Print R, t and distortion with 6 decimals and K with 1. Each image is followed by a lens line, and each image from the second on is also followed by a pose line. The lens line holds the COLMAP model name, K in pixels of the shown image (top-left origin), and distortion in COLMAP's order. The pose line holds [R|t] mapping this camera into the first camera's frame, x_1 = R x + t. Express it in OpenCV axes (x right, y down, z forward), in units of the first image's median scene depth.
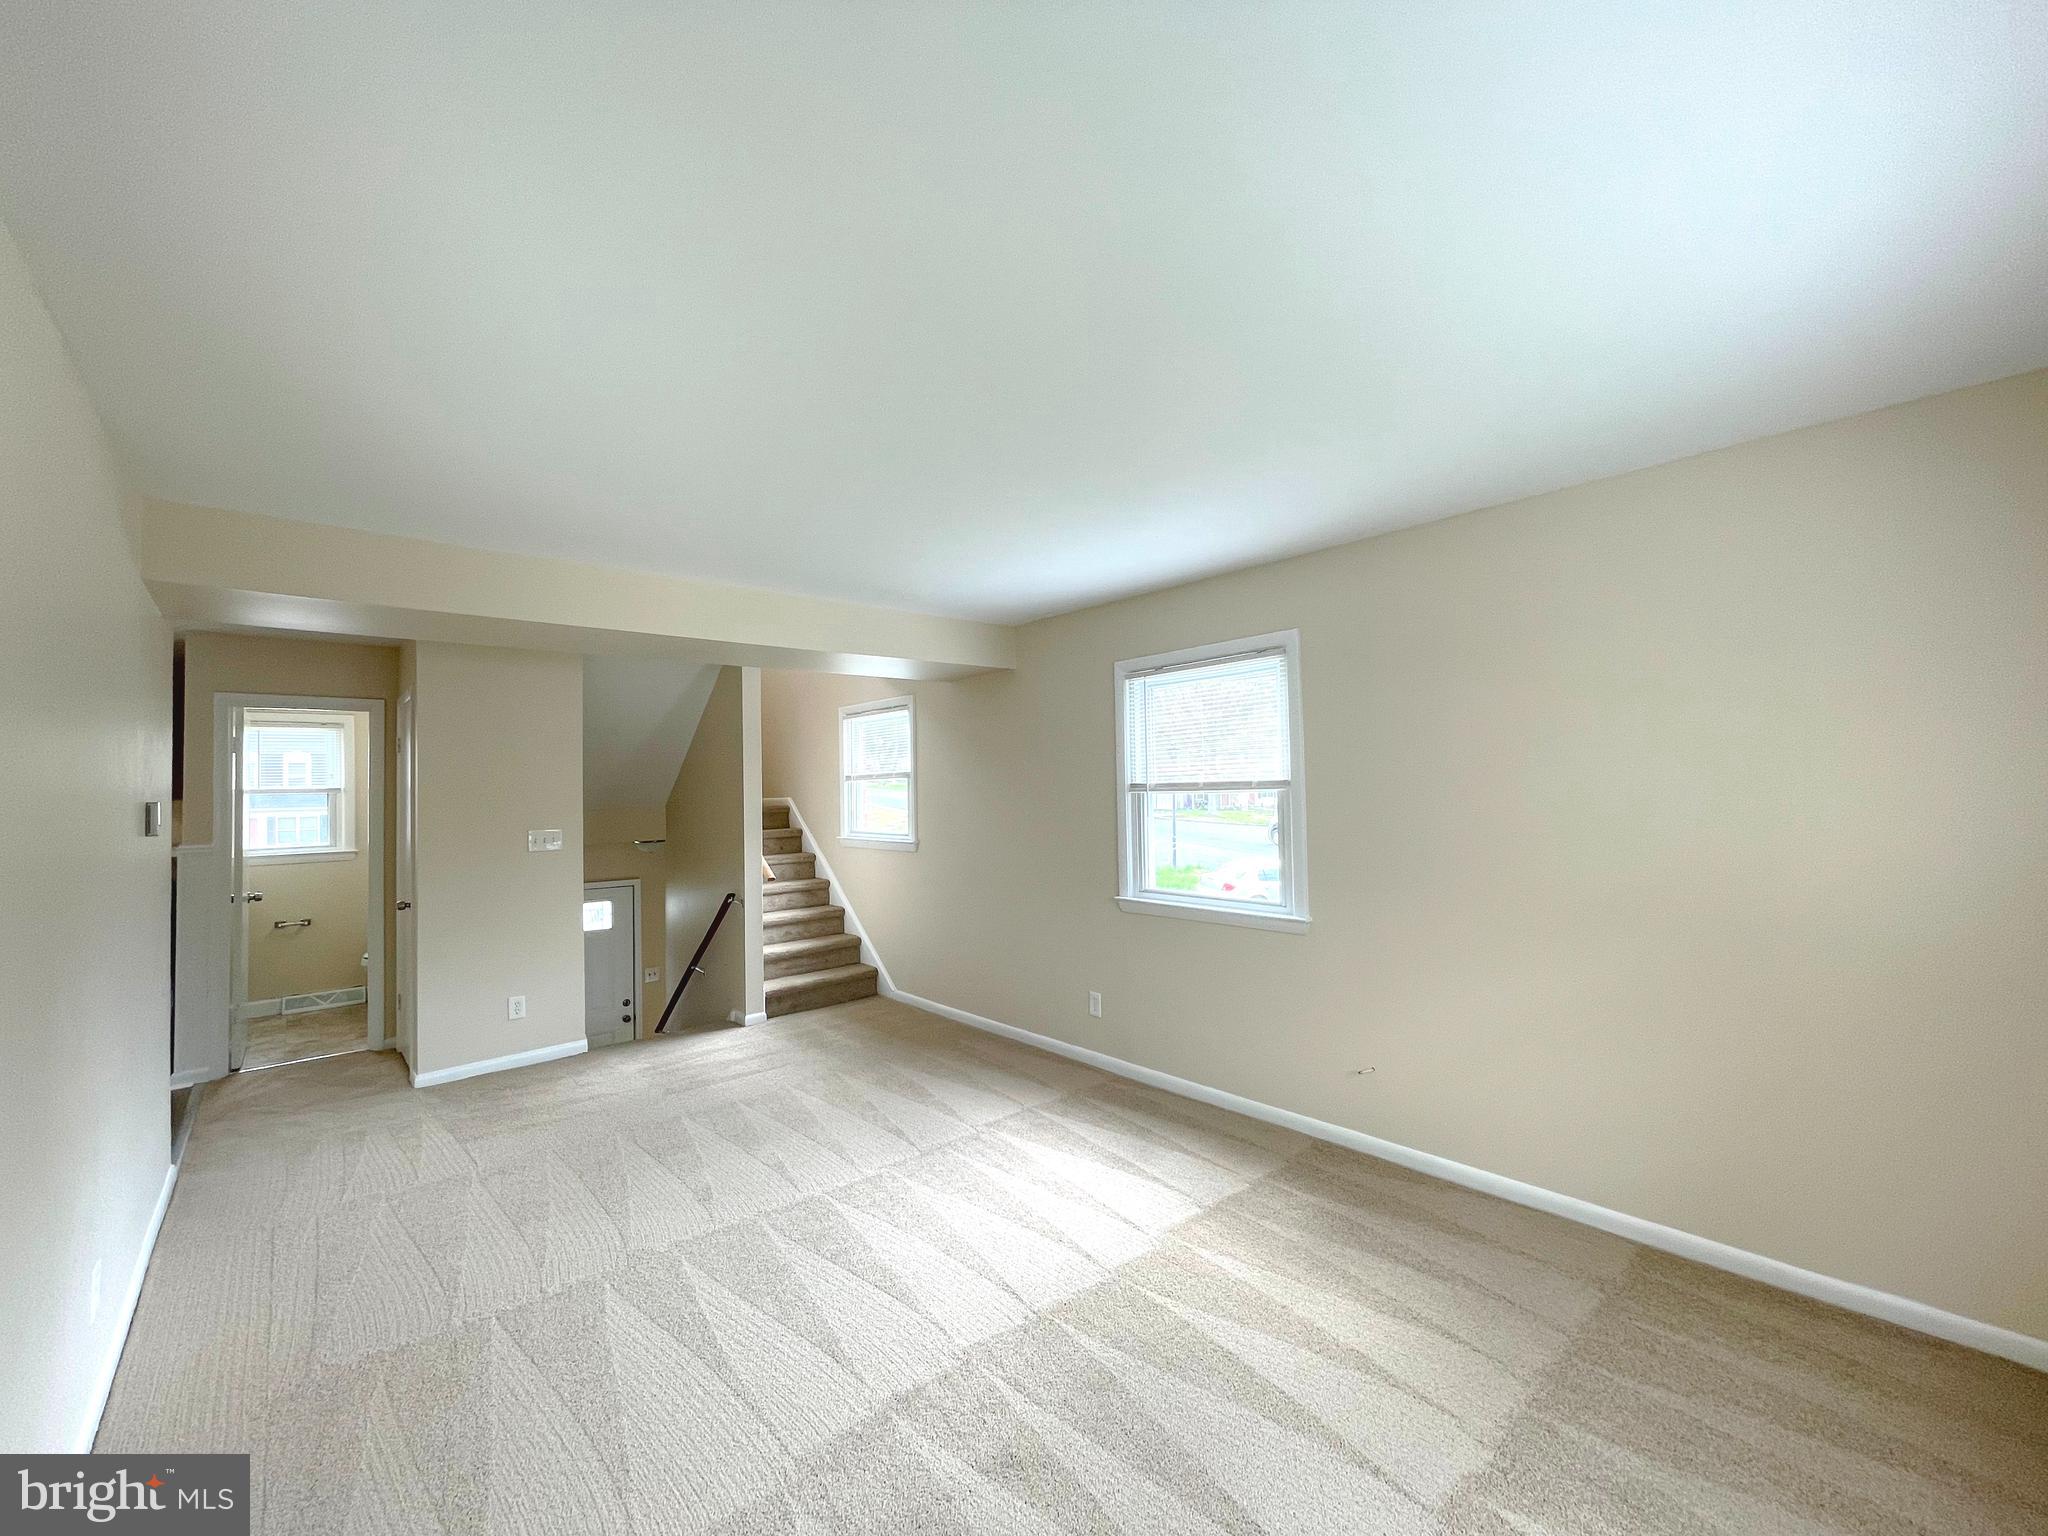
lens RADIAL K [[841.1, 0, 1015.1], [0, 841.1, 768.8], [0, 0, 1]] dist [0.000367, 0.000278]
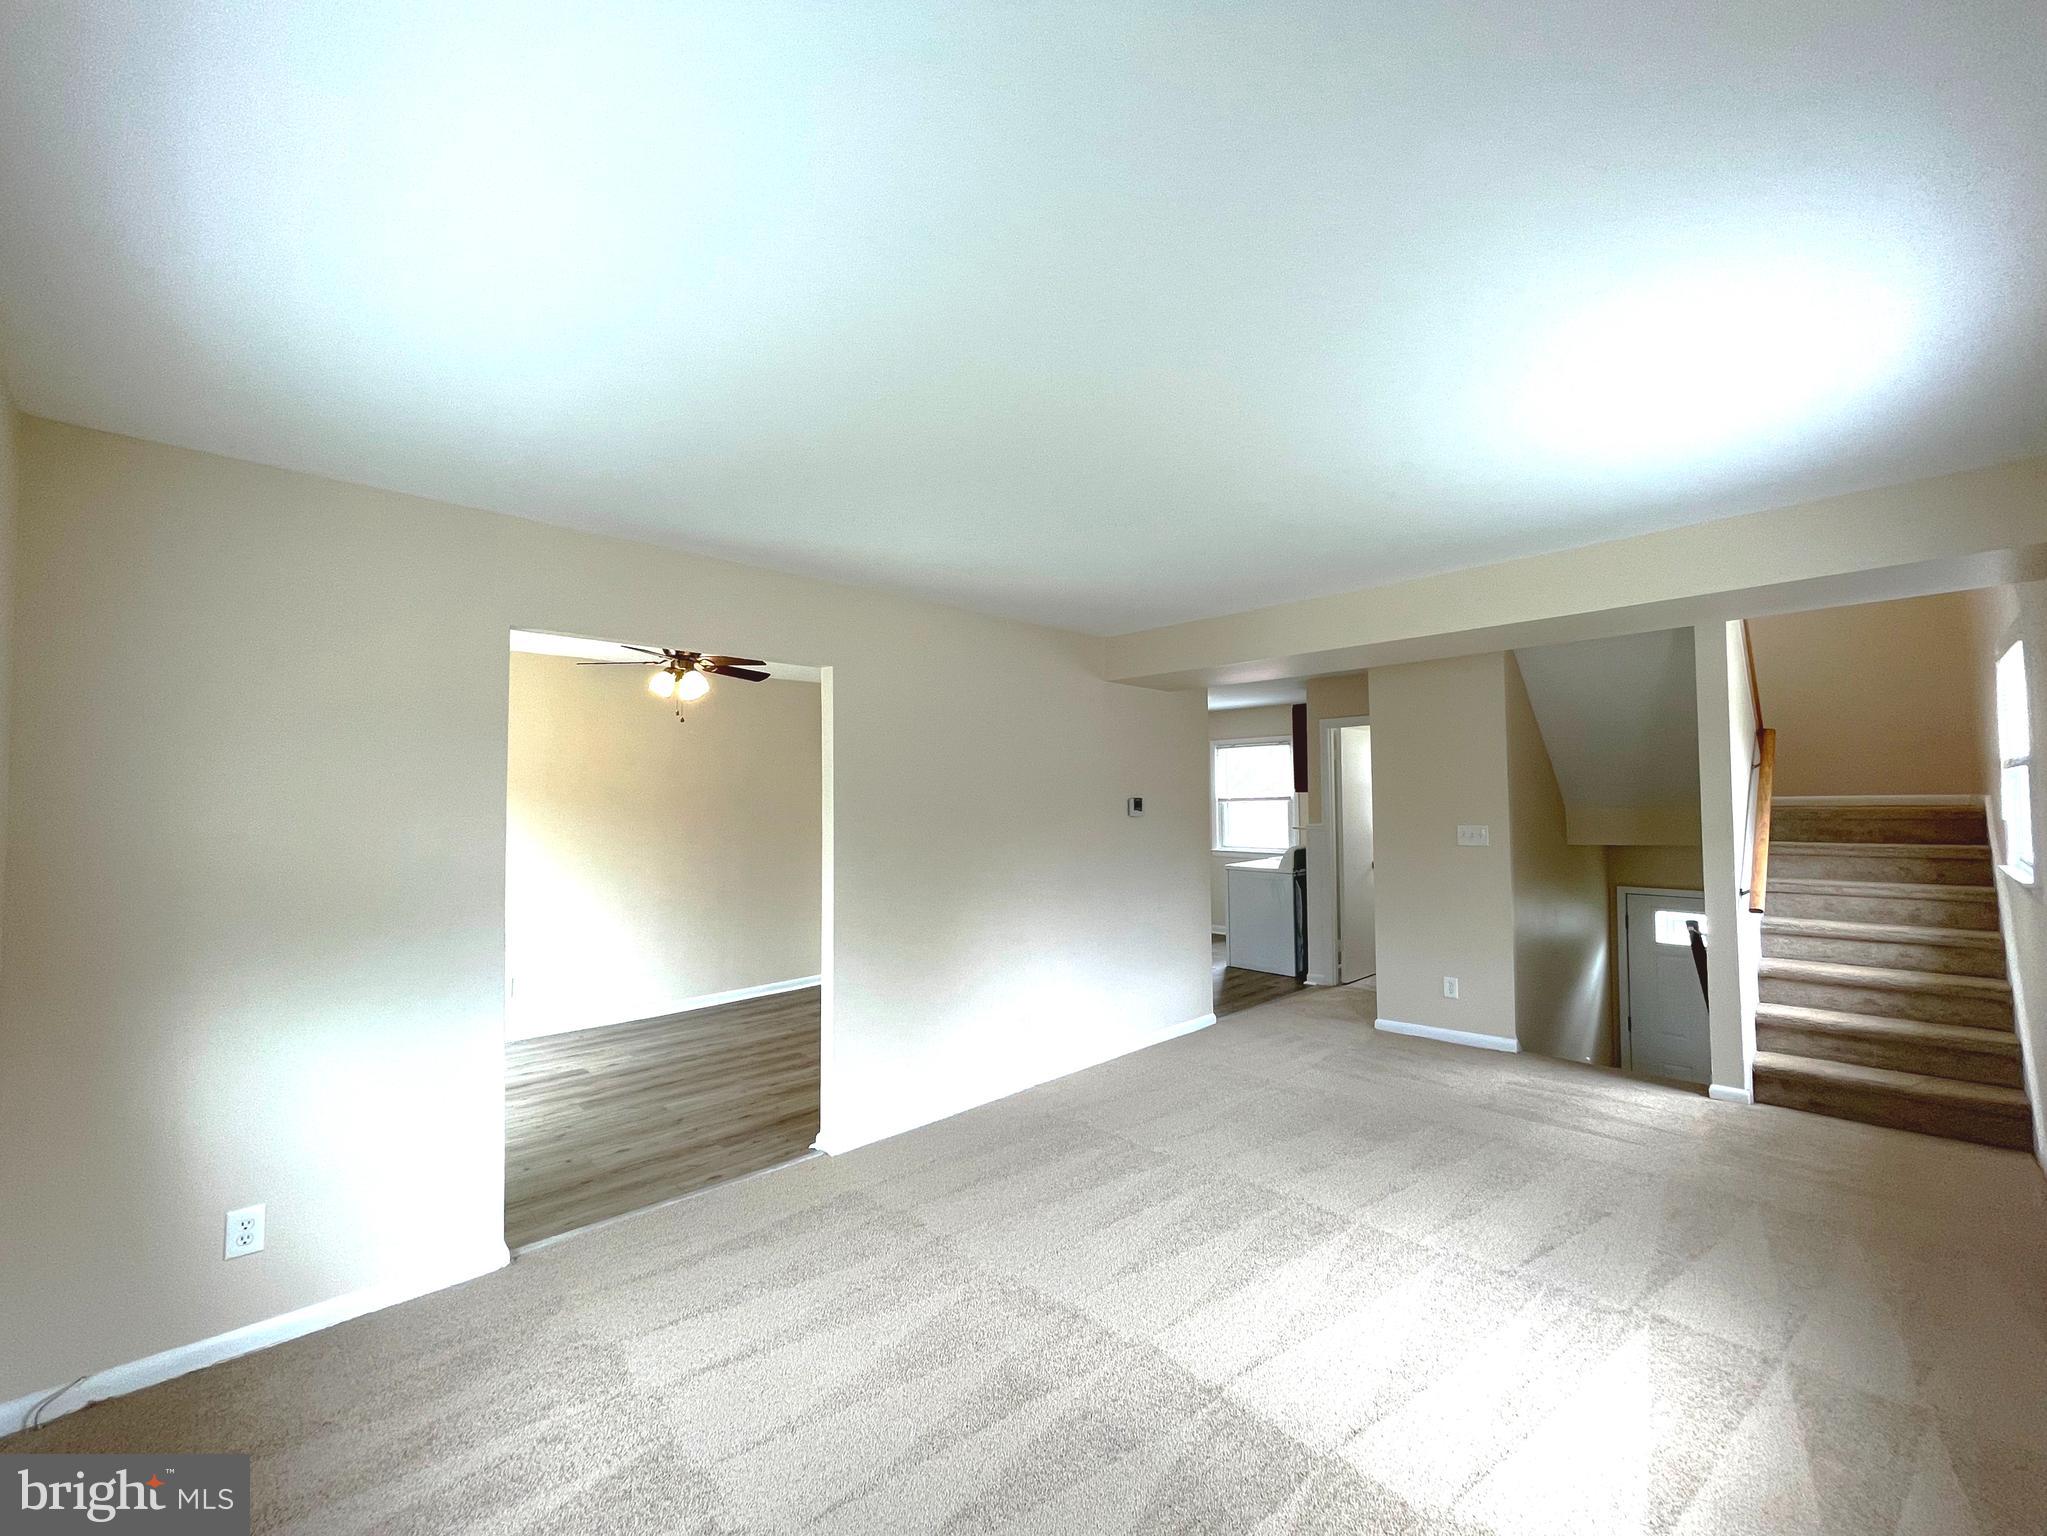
lens RADIAL K [[840.7, 0, 1014.6], [0, 840.7, 768.8], [0, 0, 1]] dist [0.000367, 0.000278]
pose [[0.040625, -0.015770, -0.999050, 0.507282], [0.041748, 0.999029, -0.014072, -0.010239], [0.998302, -0.041137, 0.041243, 0.416979]]
